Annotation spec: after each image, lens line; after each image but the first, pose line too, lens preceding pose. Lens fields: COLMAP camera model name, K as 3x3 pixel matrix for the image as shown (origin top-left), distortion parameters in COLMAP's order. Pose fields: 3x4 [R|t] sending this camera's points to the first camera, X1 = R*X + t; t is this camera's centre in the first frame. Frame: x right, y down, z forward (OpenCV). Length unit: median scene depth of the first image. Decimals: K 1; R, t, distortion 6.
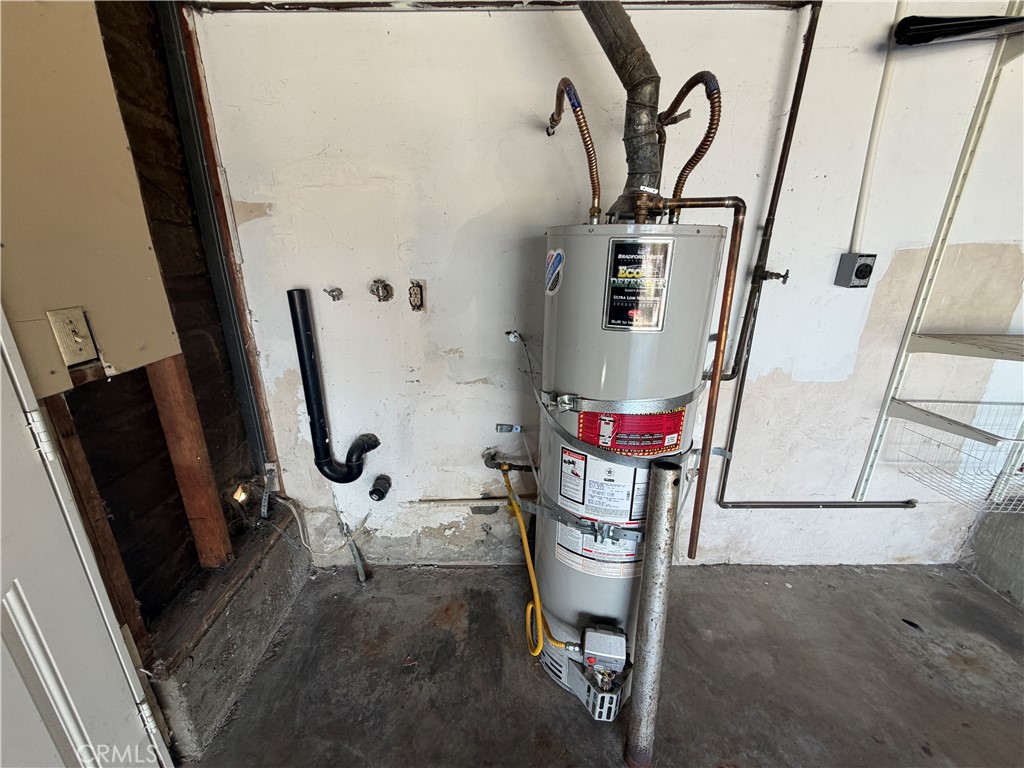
lens RADIAL K [[409.2, 0, 511.3], [0, 409.2, 384.5], [0, 0, 1]] dist [0.000529, 0.001064]
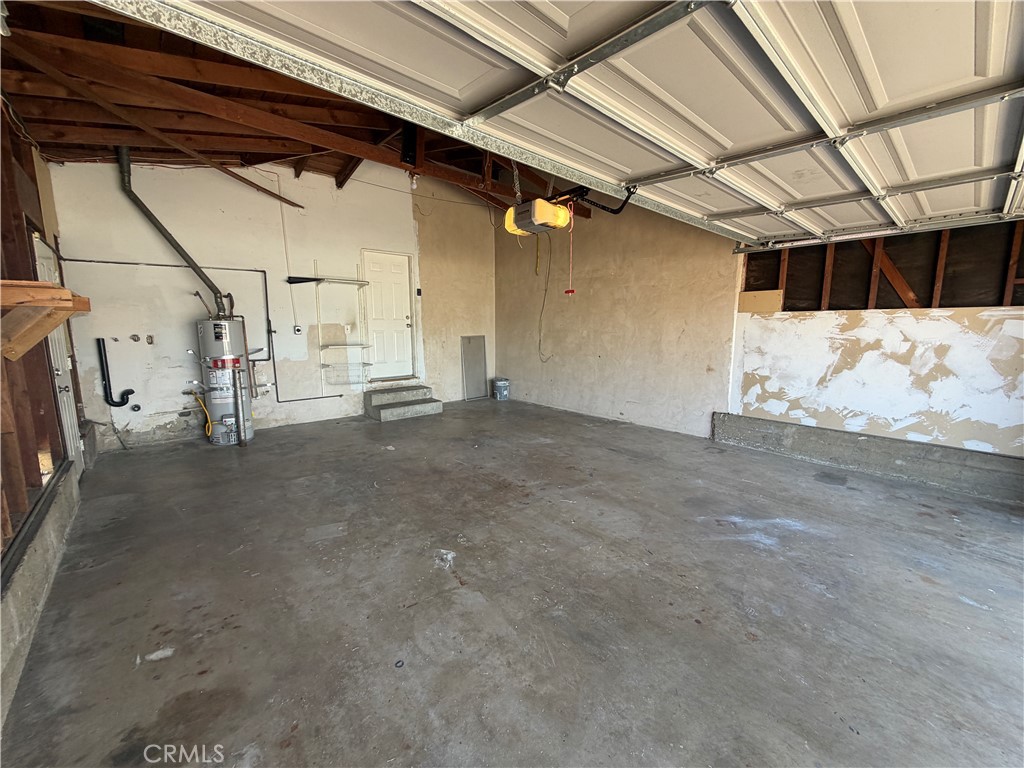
lens RADIAL K [[409.2, 0, 509.0], [0, 409.2, 385.6], [0, 0, 1]] dist [0.000529, 0.001064]
pose [[0.760625, -0.101742, 0.641169, -0.166436], [0.208823, 0.973497, -0.093252, 0.908346], [-0.614689, 0.204820, 0.761713, -2.760950]]
